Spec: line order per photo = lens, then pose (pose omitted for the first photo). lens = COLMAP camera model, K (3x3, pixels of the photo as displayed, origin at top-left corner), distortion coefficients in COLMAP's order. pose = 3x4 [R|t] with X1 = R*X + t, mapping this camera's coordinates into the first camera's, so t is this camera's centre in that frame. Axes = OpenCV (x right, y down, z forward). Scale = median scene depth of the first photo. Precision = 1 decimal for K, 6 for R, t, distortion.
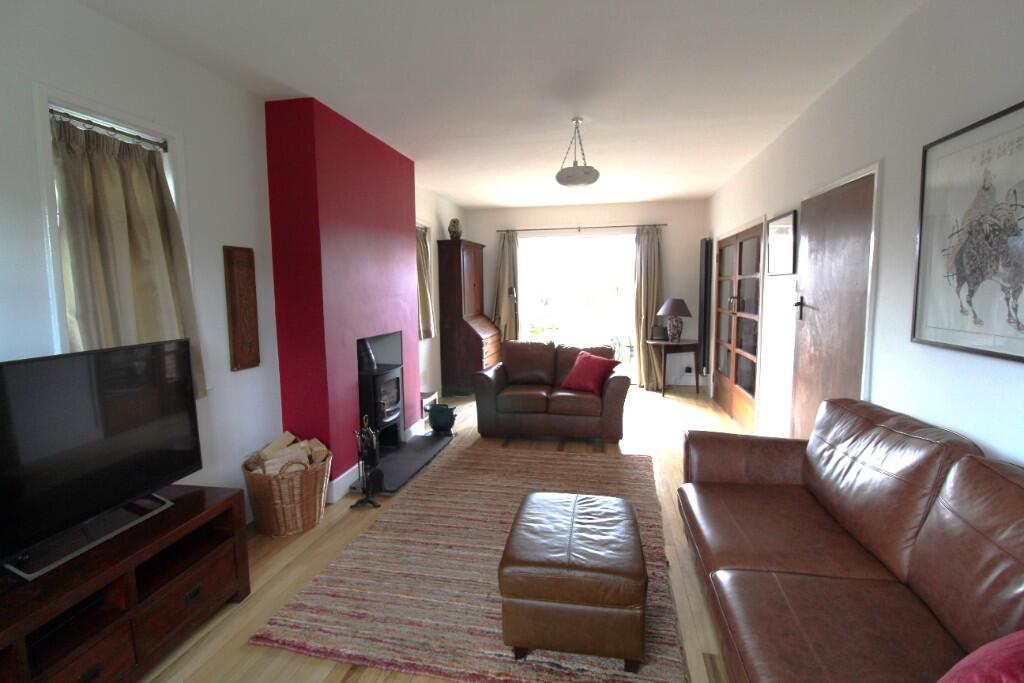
lens RADIAL K [[483.7, 0, 512.0], [0, 483.7, 341.5], [0, 0, 1]] dist [-0.002211, -0.005997]
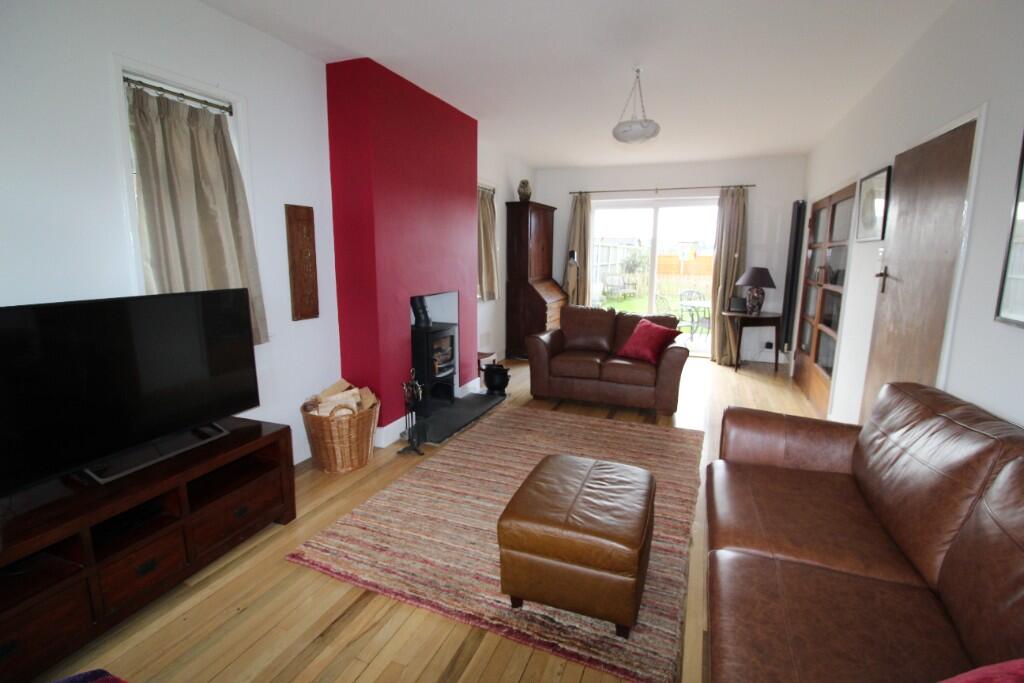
lens RADIAL K [[481.6, 0, 512.0], [0, 481.6, 341.5], [0, 0, 1]] dist [-0.002583, -0.001921]
pose [[0.982708, 0.053595, -0.177235, 0.109402], [-0.040968, 0.996405, 0.074154, 0.007206], [0.180572, -0.065611, 0.981371, 0.013706]]
